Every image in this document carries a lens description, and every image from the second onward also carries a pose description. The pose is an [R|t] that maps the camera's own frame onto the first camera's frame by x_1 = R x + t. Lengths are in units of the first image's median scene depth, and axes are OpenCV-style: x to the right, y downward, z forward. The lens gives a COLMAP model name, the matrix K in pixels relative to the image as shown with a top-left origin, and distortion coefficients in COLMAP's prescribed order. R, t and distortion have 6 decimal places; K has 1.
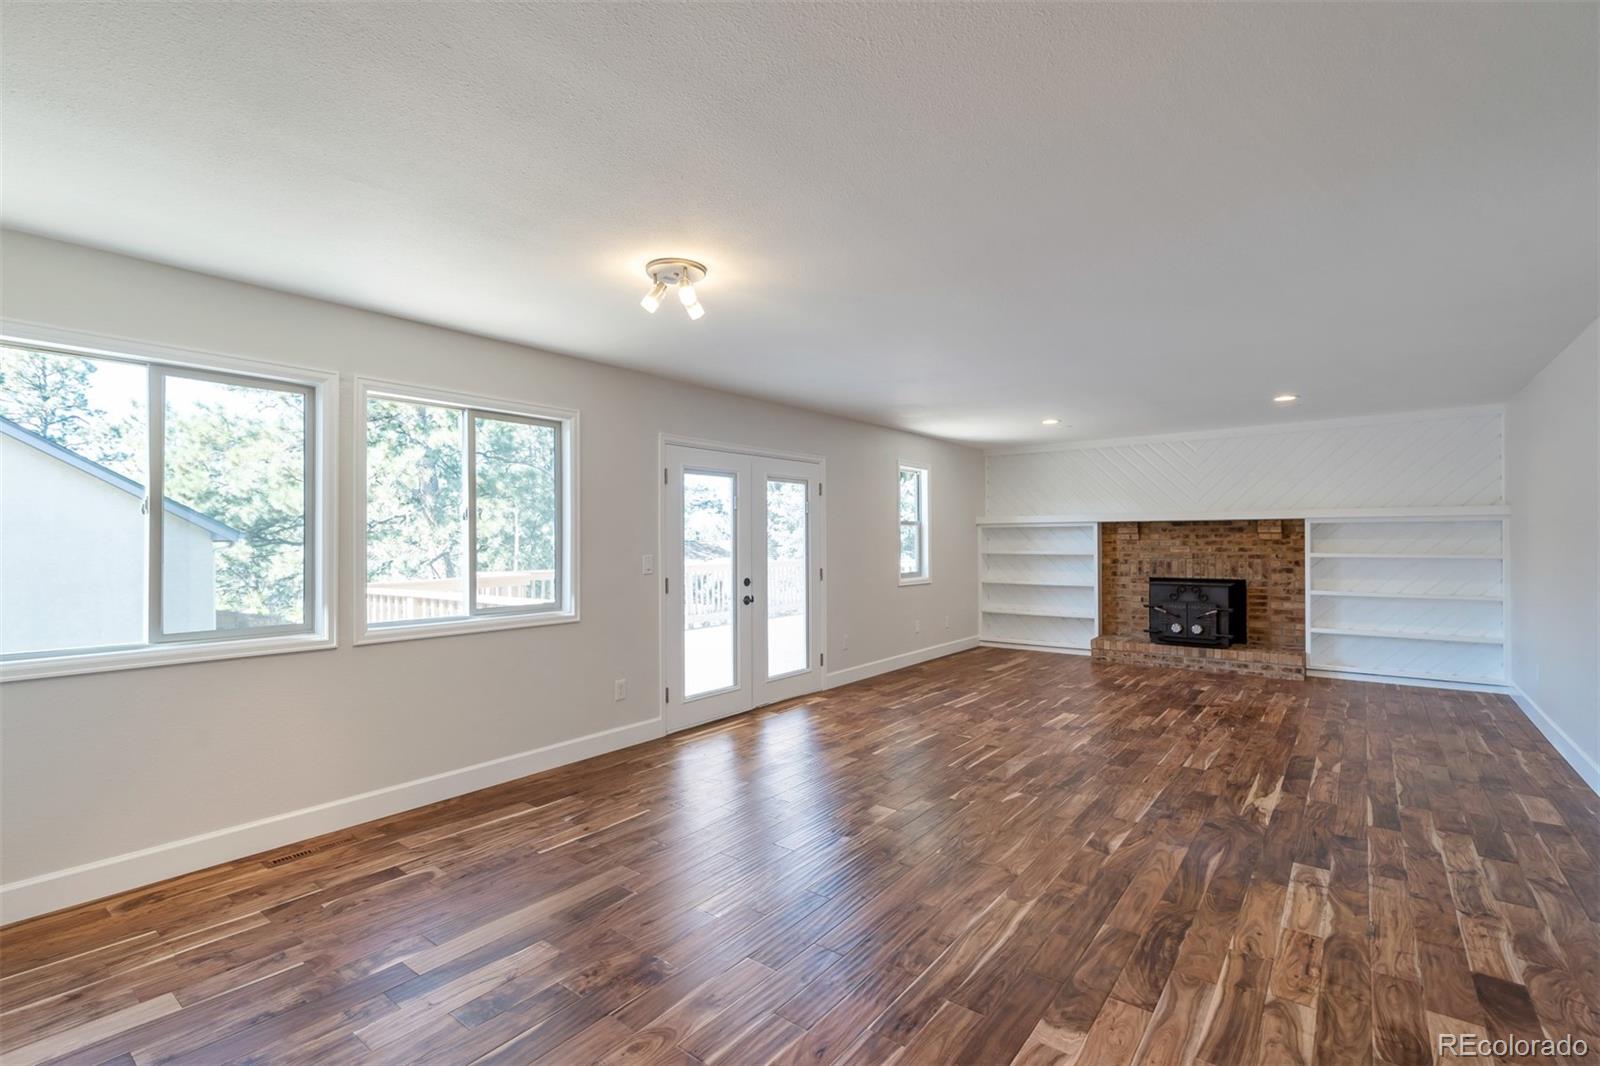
lens RADIAL K [[725.4, 0, 794.2], [0, 725.4, 535.7], [0, 0, 1]] dist [-0.011578, 0.000759]
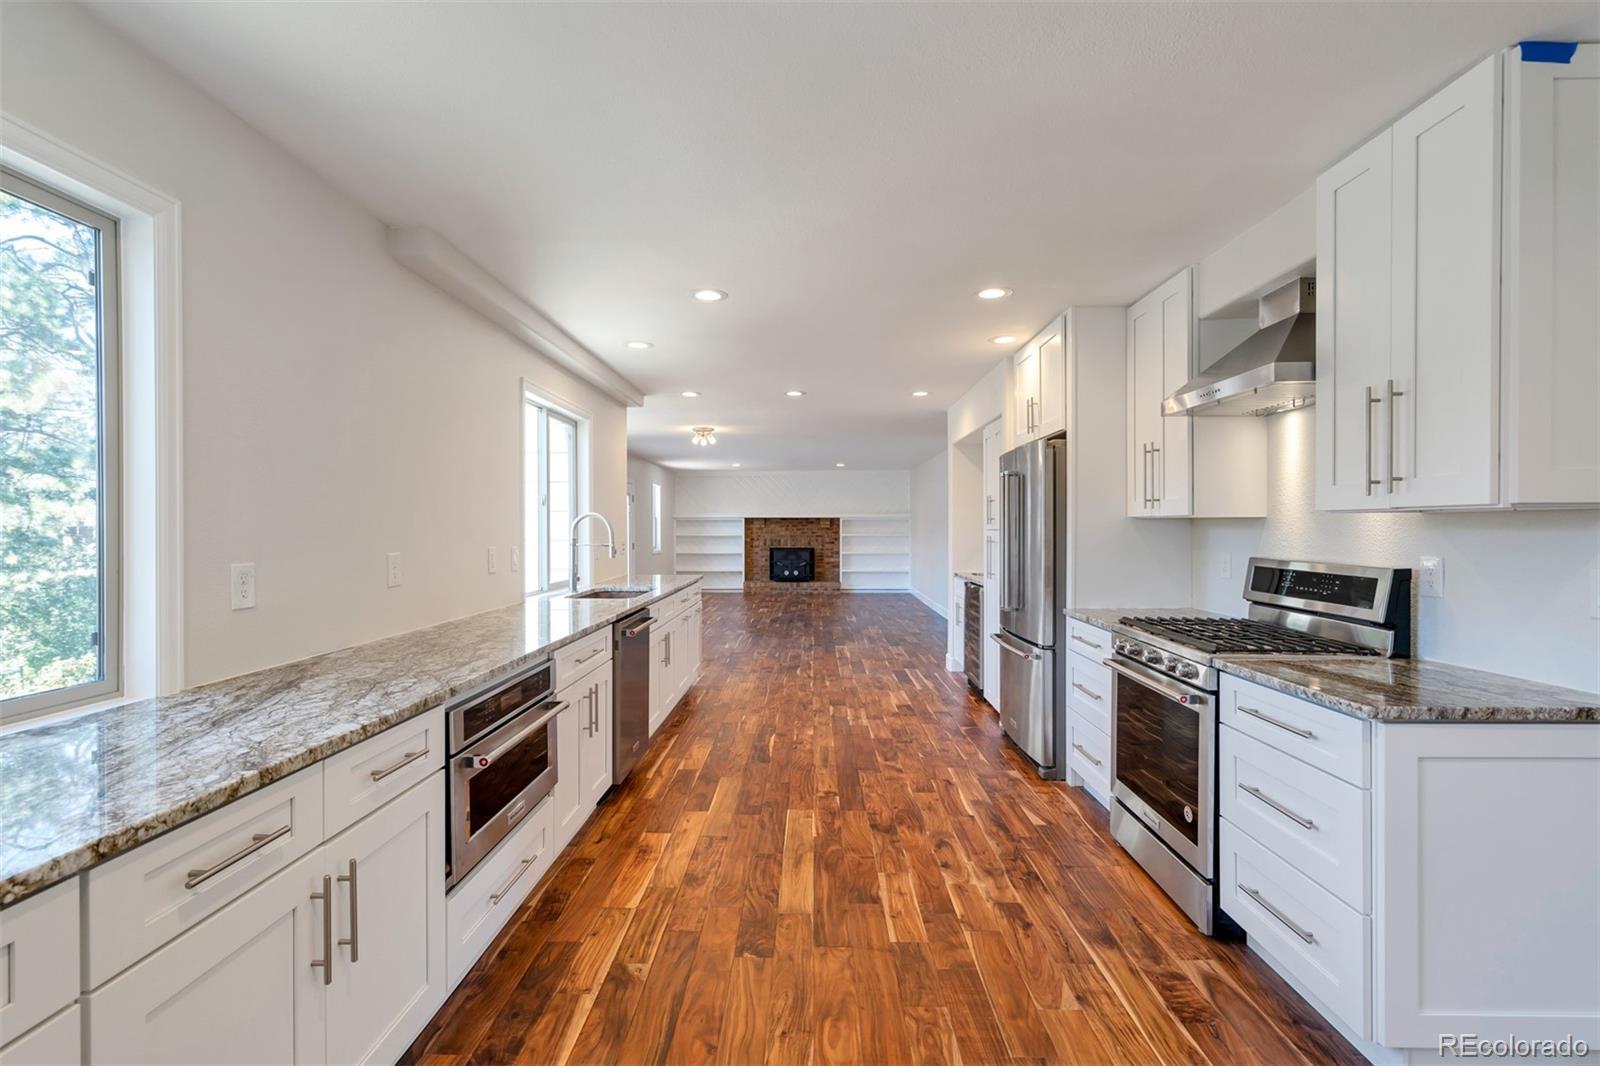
lens RADIAL K [[725.4, 0, 794.2], [0, 725.4, 535.7], [0, 0, 1]] dist [-0.011578, 0.000759]
pose [[0.802312, -0.003308, 0.596896, -0.622390], [-0.005871, 0.999893, 0.013434, 0.001027], [-0.596876, -0.014283, 0.802206, -0.580669]]
